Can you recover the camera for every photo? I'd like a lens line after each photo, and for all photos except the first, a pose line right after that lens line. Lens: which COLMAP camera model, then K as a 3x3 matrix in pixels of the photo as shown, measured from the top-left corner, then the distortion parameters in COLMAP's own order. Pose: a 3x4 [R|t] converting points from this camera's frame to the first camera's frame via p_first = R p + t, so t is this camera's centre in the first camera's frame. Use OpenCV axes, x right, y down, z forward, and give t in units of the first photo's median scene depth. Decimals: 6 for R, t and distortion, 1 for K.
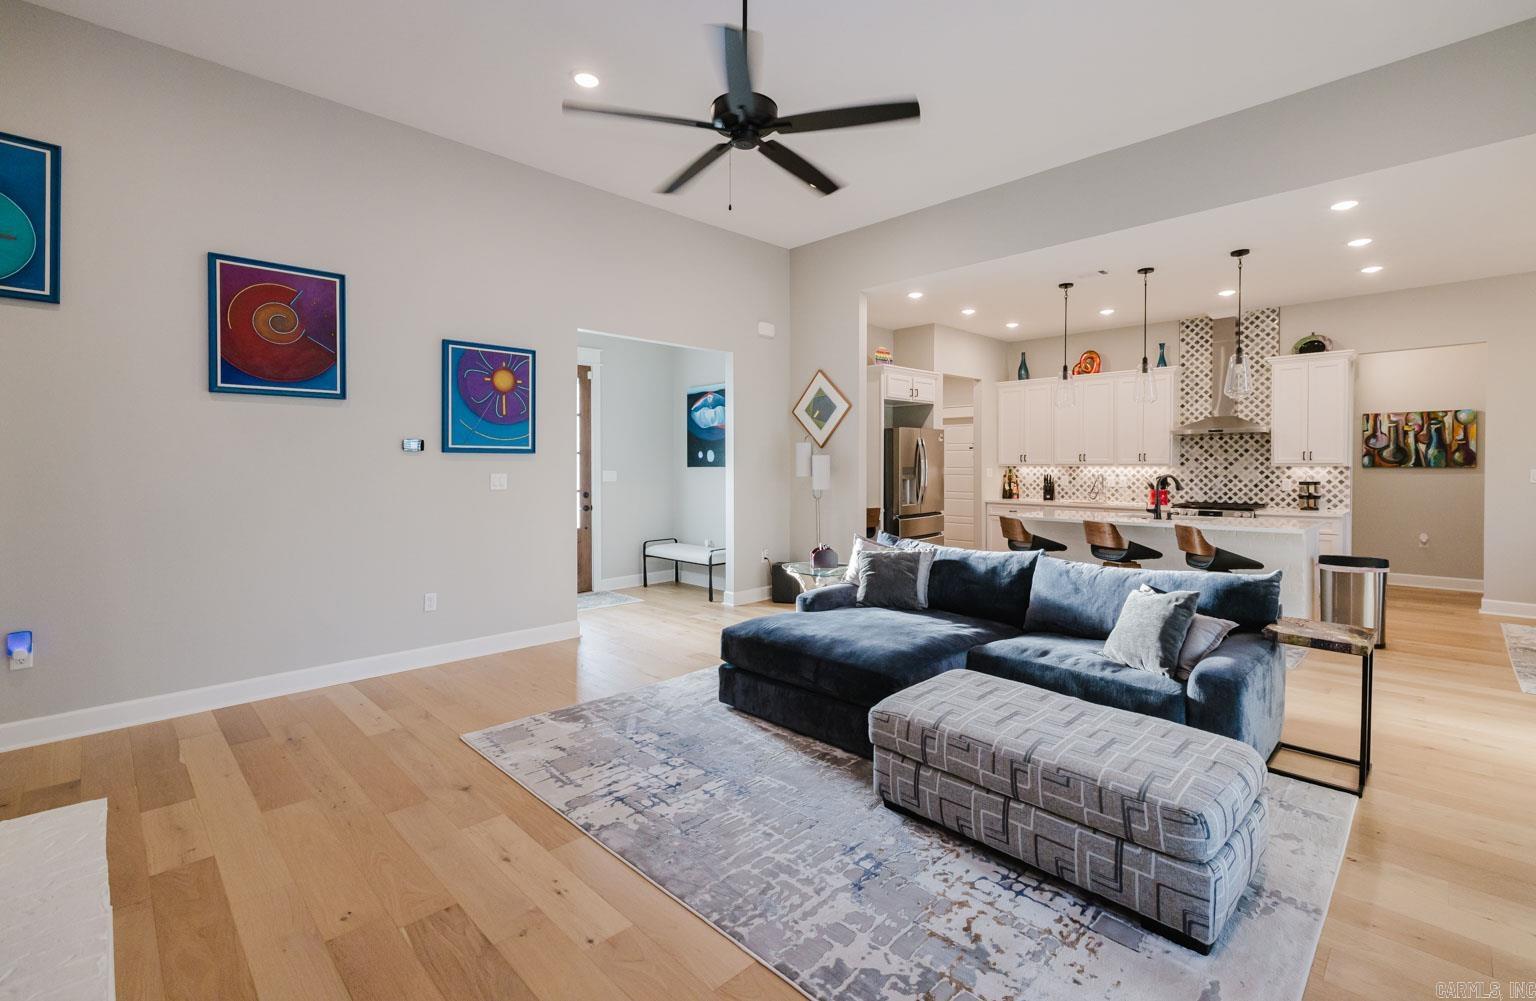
lens RADIAL K [[675.5, 0, 781.9], [0, 675.5, 470.5], [0, 0, 1]] dist [-0.000308, -0.000012]
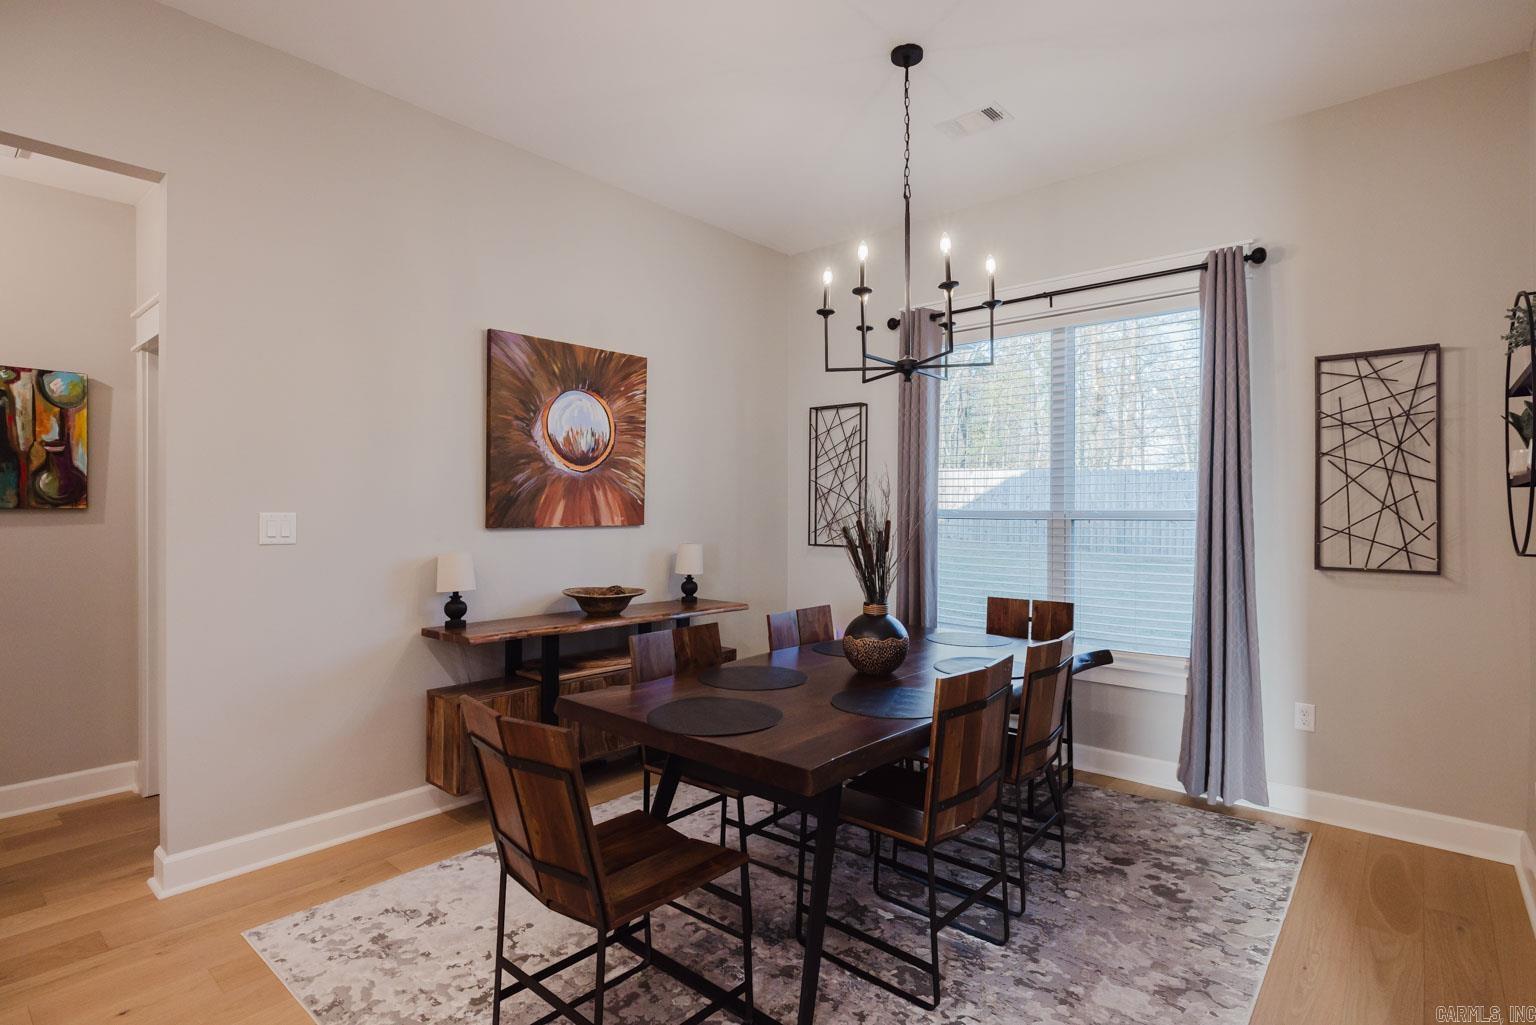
lens RADIAL K [[771.5, 0, 768.2], [0, 771.5, 510.8], [0, 0, 1]] dist [0.001175, 0.000196]
pose [[-0.069667, 0.000517, 0.997570, 0.504769], [0.005607, 0.999984, -0.000126, -0.001367], [-0.997555, 0.005585, -0.069669, 0.598303]]
